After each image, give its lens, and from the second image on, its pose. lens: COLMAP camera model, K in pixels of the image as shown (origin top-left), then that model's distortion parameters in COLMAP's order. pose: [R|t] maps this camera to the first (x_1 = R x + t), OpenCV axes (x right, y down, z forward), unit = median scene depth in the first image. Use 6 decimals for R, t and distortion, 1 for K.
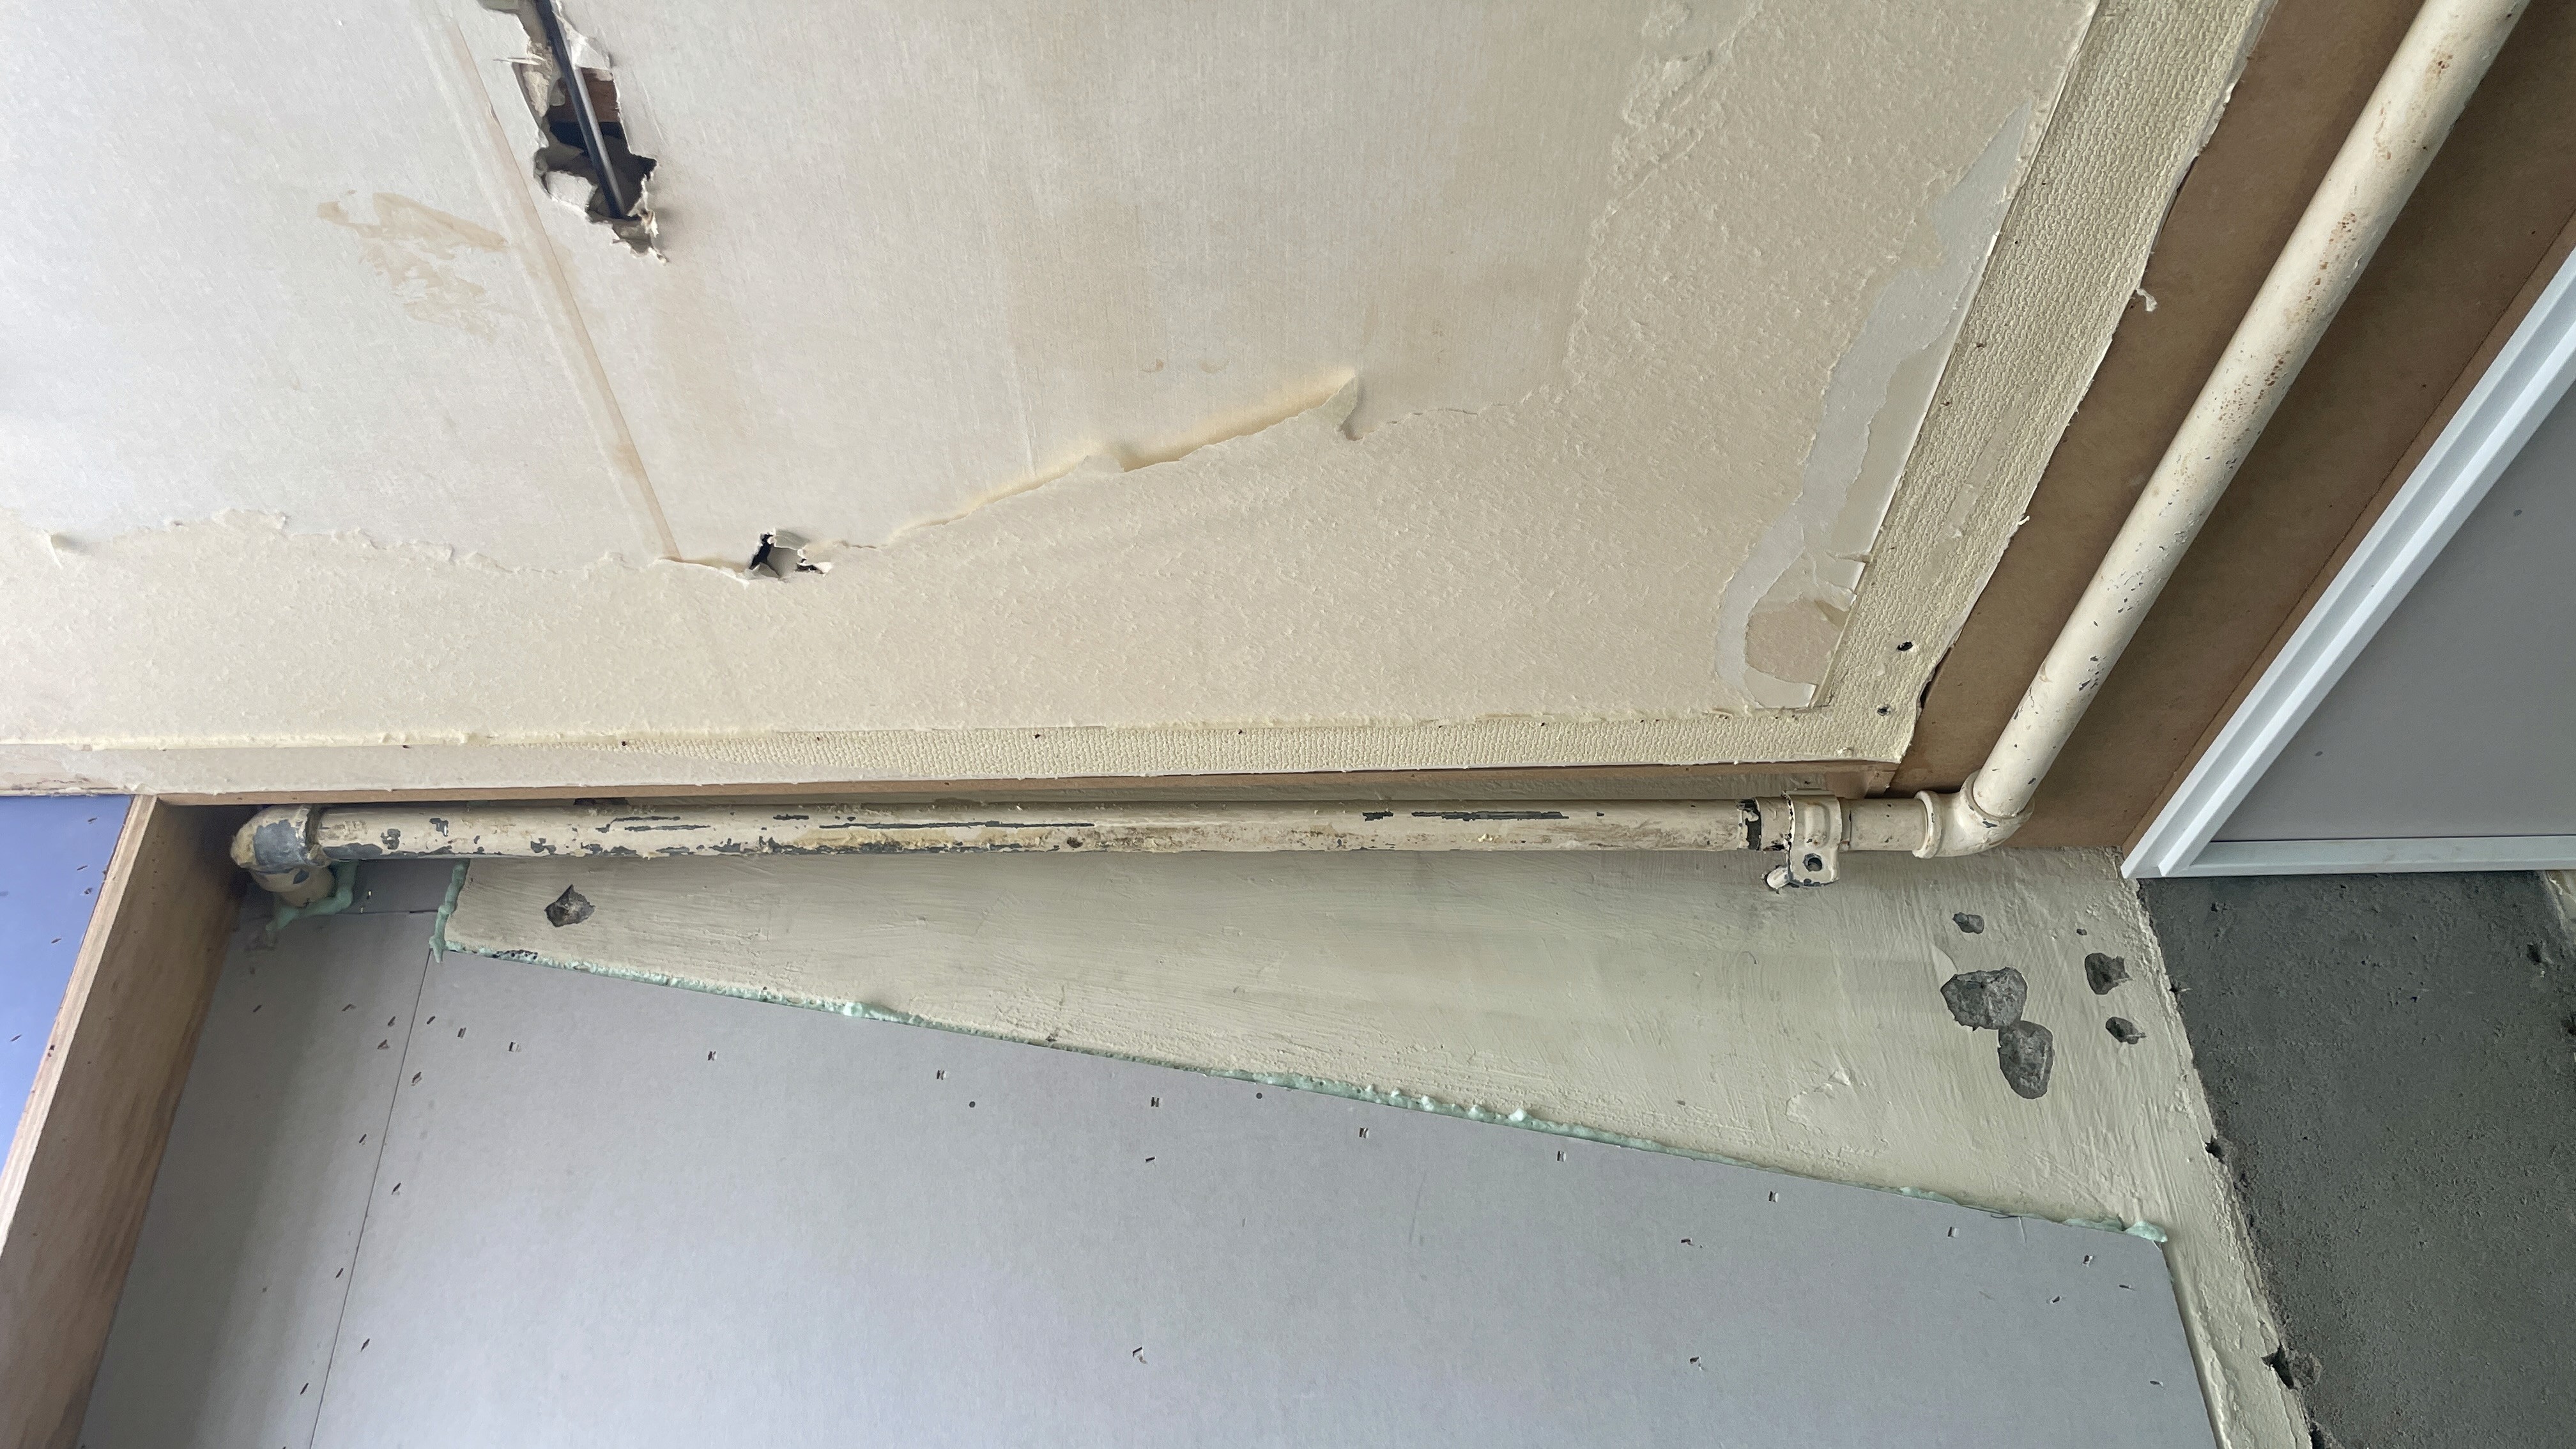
lens RADIAL K [[1945.2, 0, 1294.1], [0, 1945.2, 713.1], [0, 0, 1]] dist [0.058609, -0.056206]
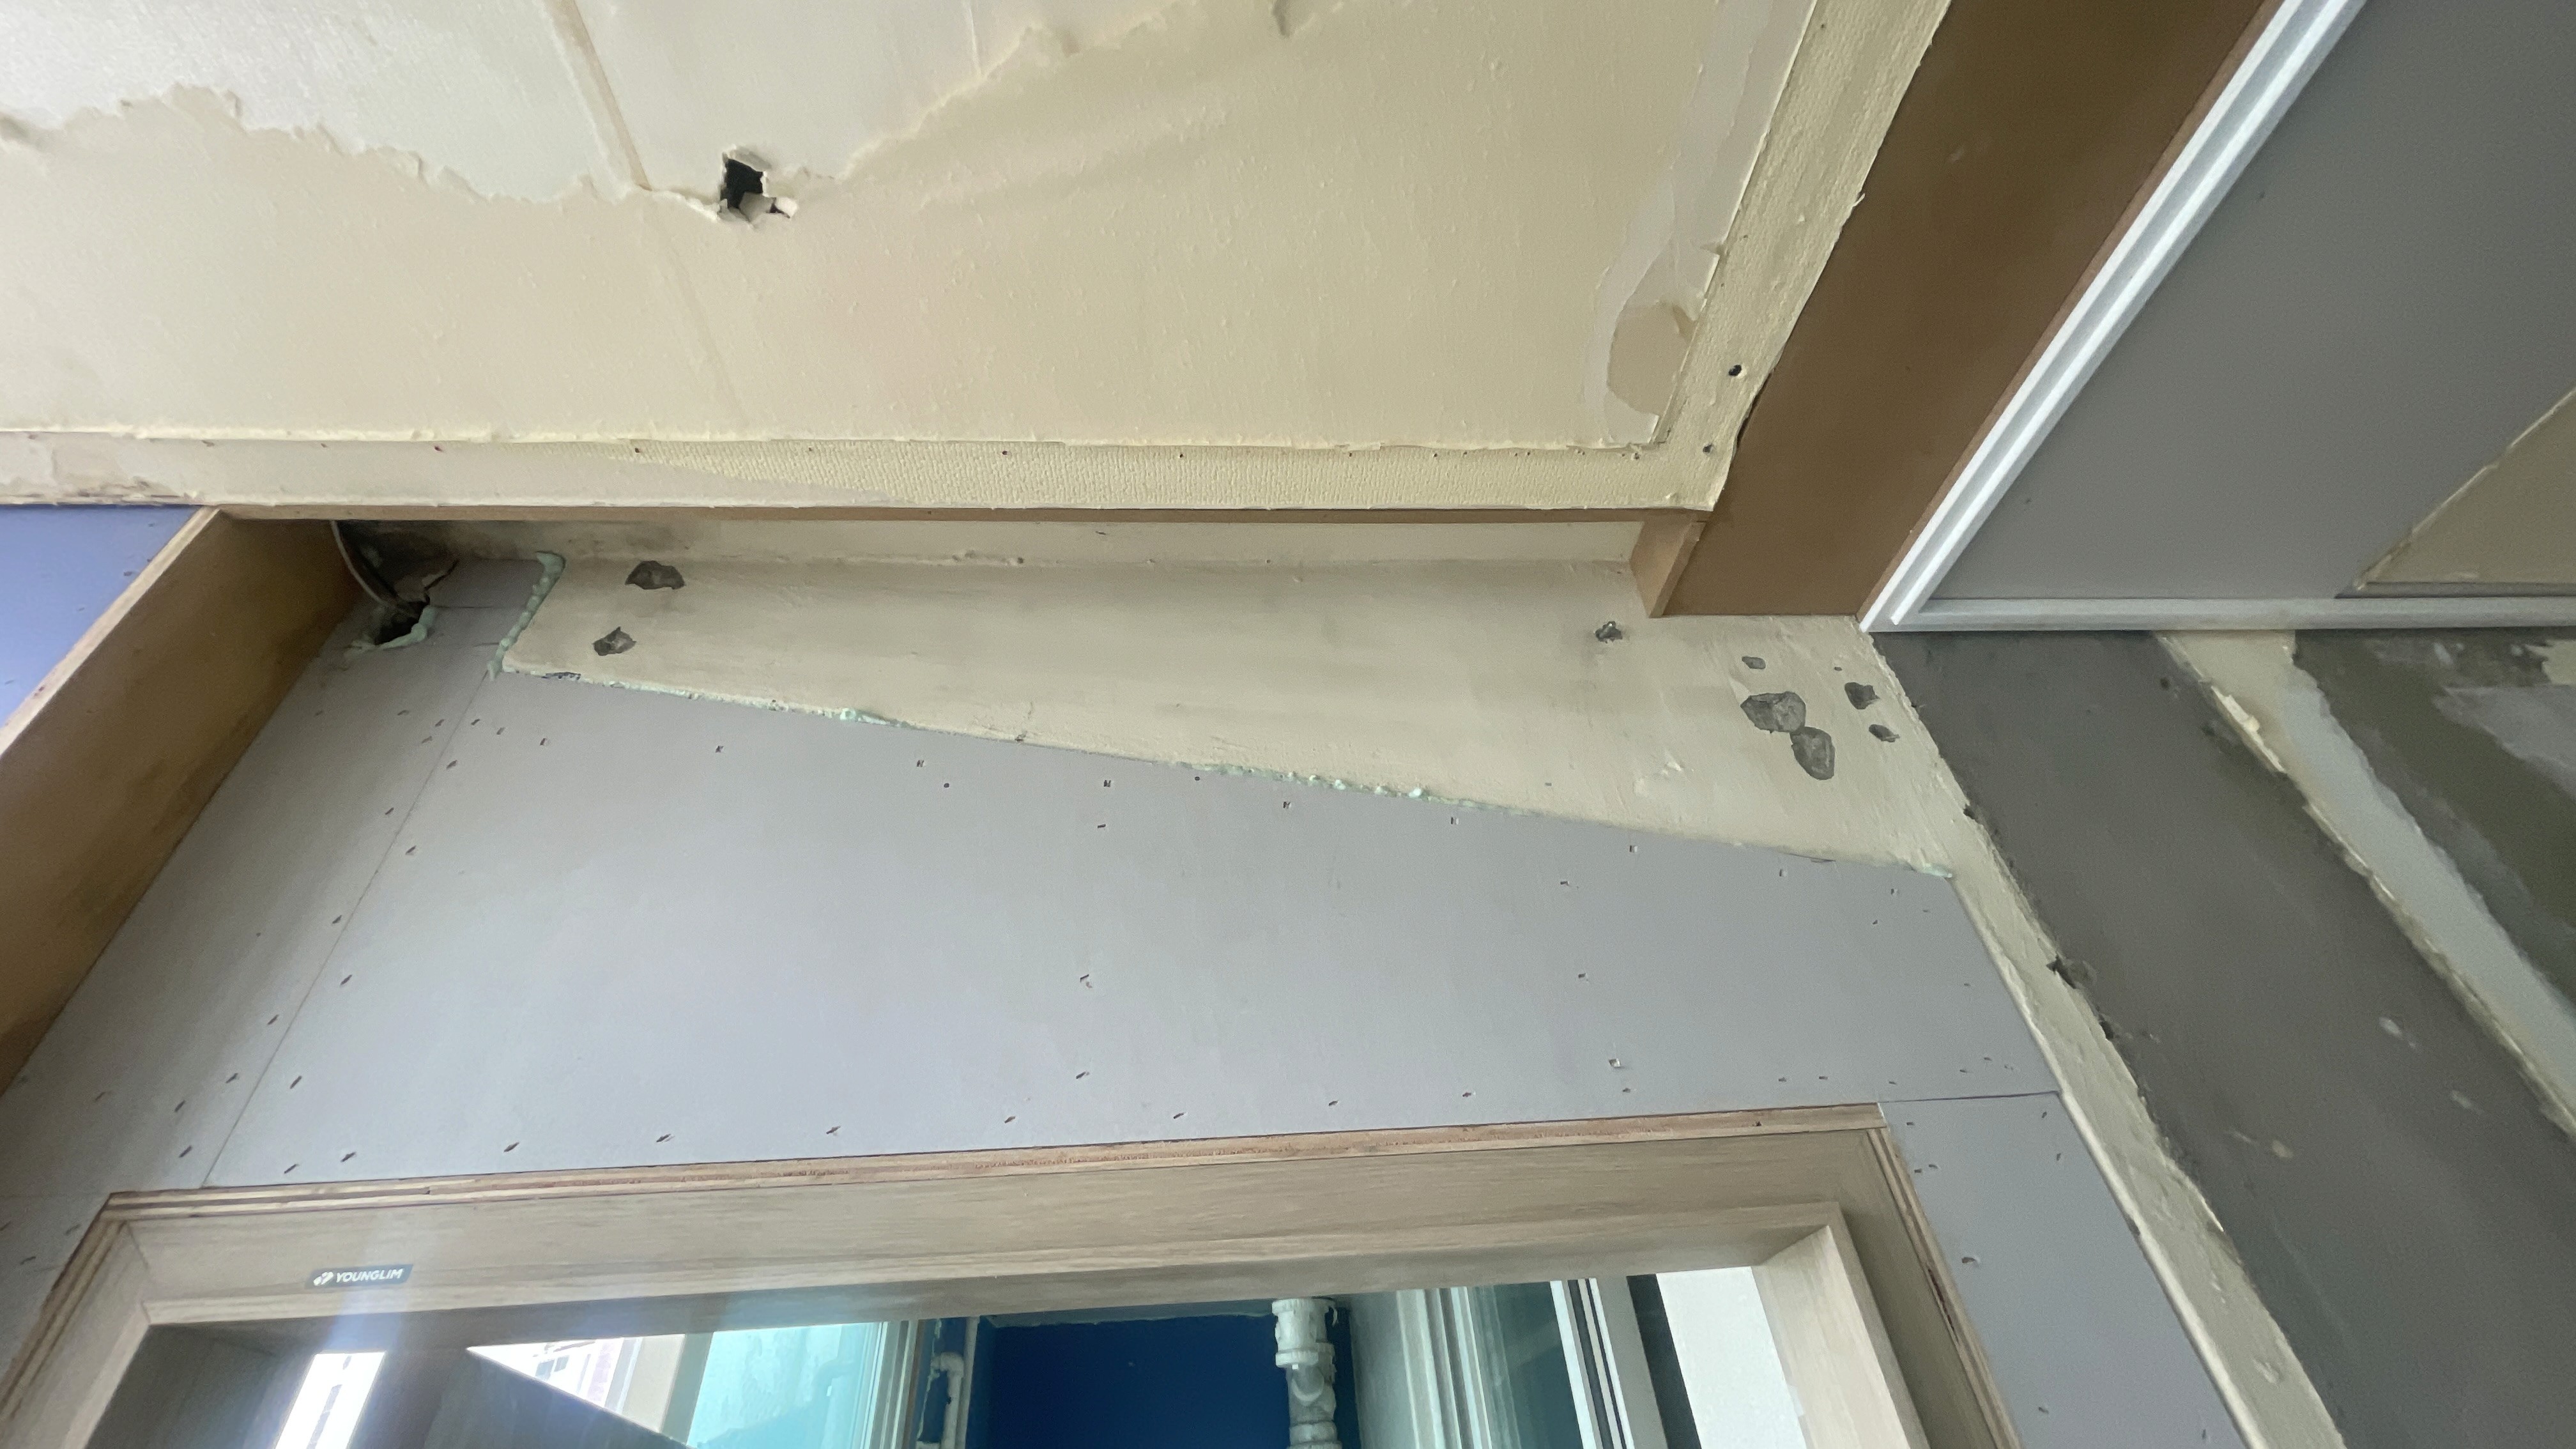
lens RADIAL K [[1028.0, 0, 1295.8], [0, 1028.0, 731.9], [0, 0, 1]] dist [-0.003860, 0.000399]
pose [[0.997413, 0.000289, 0.071882, -0.003077], [0.006604, 0.995395, -0.095635, 0.229498], [-0.071578, 0.095862, 0.992818, 0.382859]]
